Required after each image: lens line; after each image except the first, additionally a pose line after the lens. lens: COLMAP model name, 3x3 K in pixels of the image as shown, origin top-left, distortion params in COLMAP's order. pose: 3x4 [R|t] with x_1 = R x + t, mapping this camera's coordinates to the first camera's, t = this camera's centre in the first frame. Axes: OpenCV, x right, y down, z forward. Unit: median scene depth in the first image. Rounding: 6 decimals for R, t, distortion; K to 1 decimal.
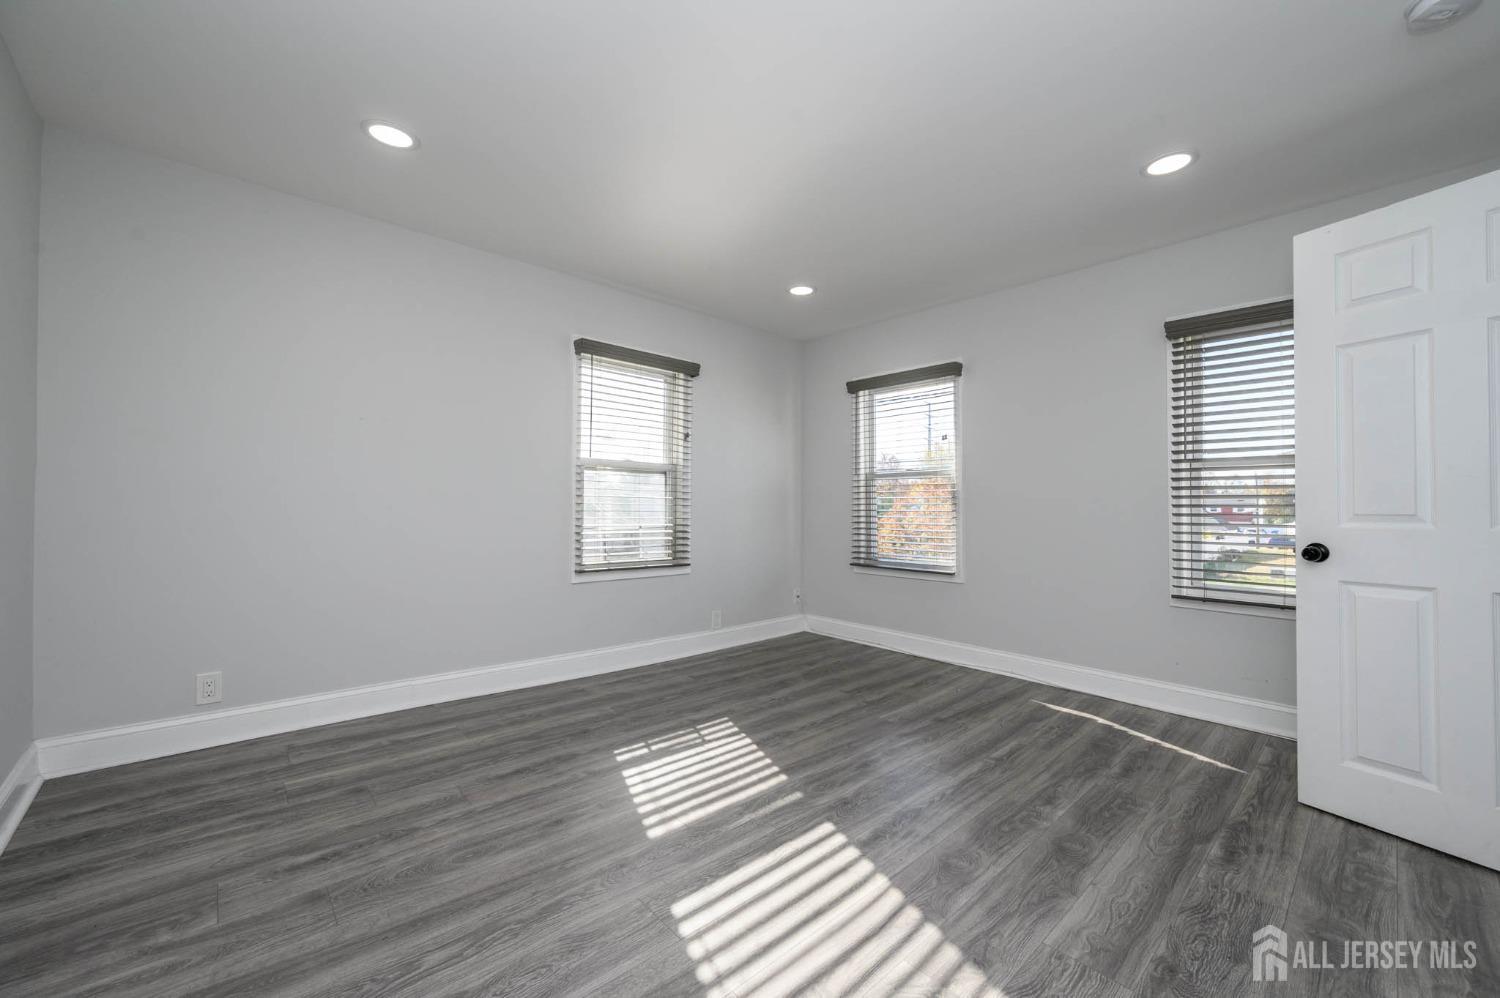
lens RADIAL K [[585.7, 0, 747.8], [0, 585.7, 498.7], [0, 0, 1]] dist [0.000606, -0.000171]
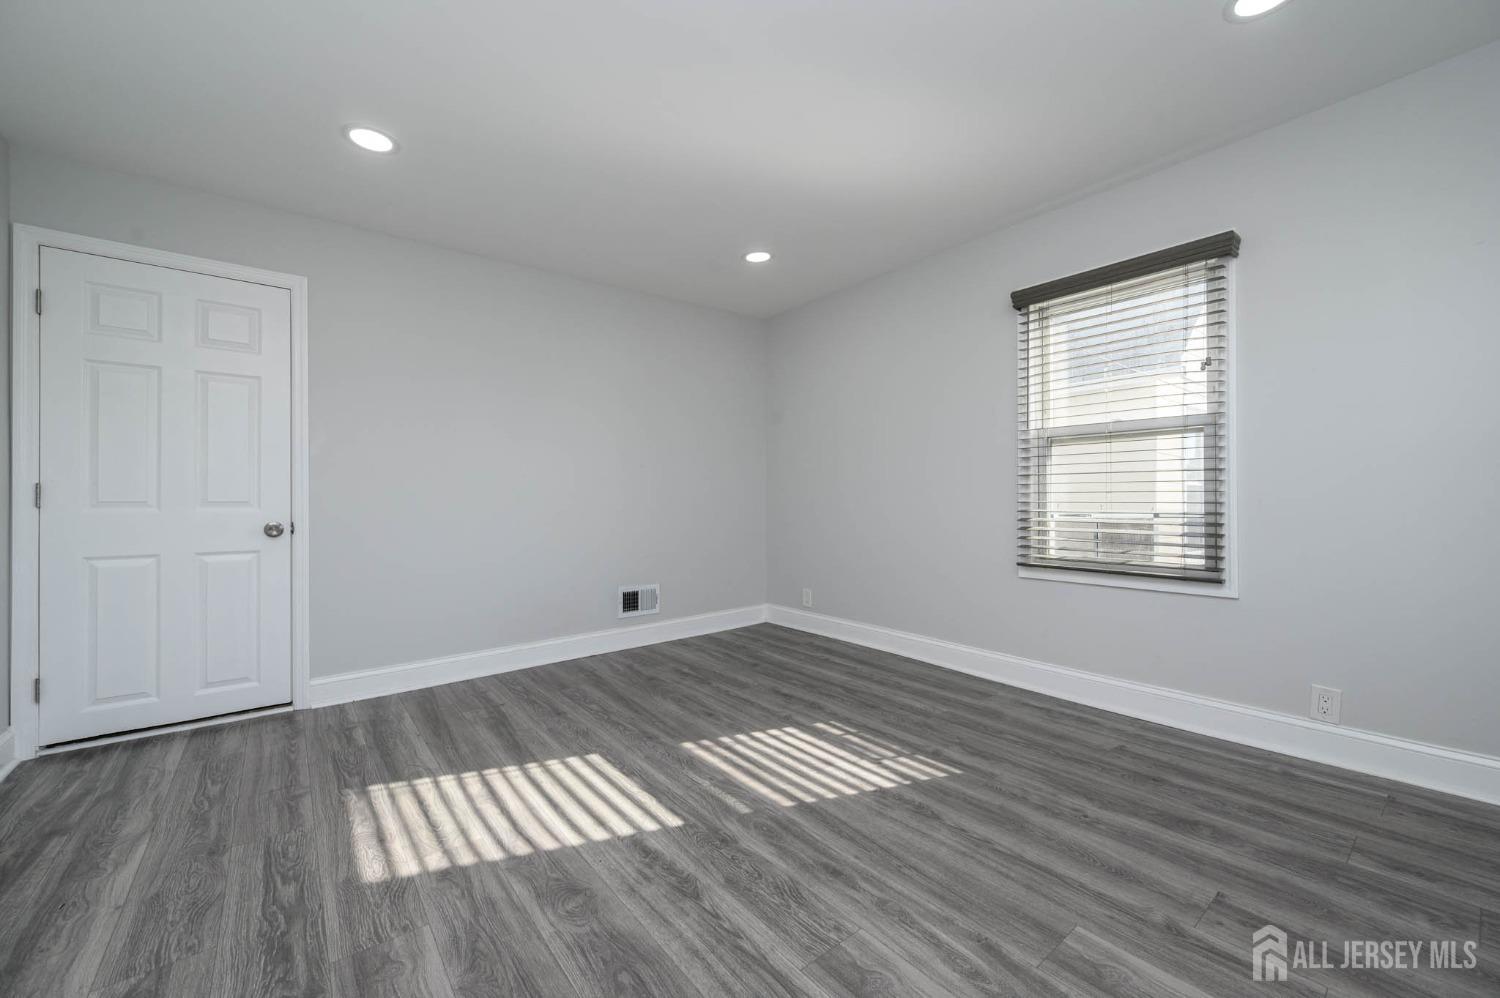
lens RADIAL K [[585.7, 0, 747.8], [0, 585.7, 498.7], [0, 0, 1]] dist [0.000606, -0.000171]
pose [[-0.063047, -0.013150, -0.997924, 0.883021], [0.021757, 0.999657, -0.014547, 0.048423], [0.997773, -0.022629, -0.062739, 0.978500]]
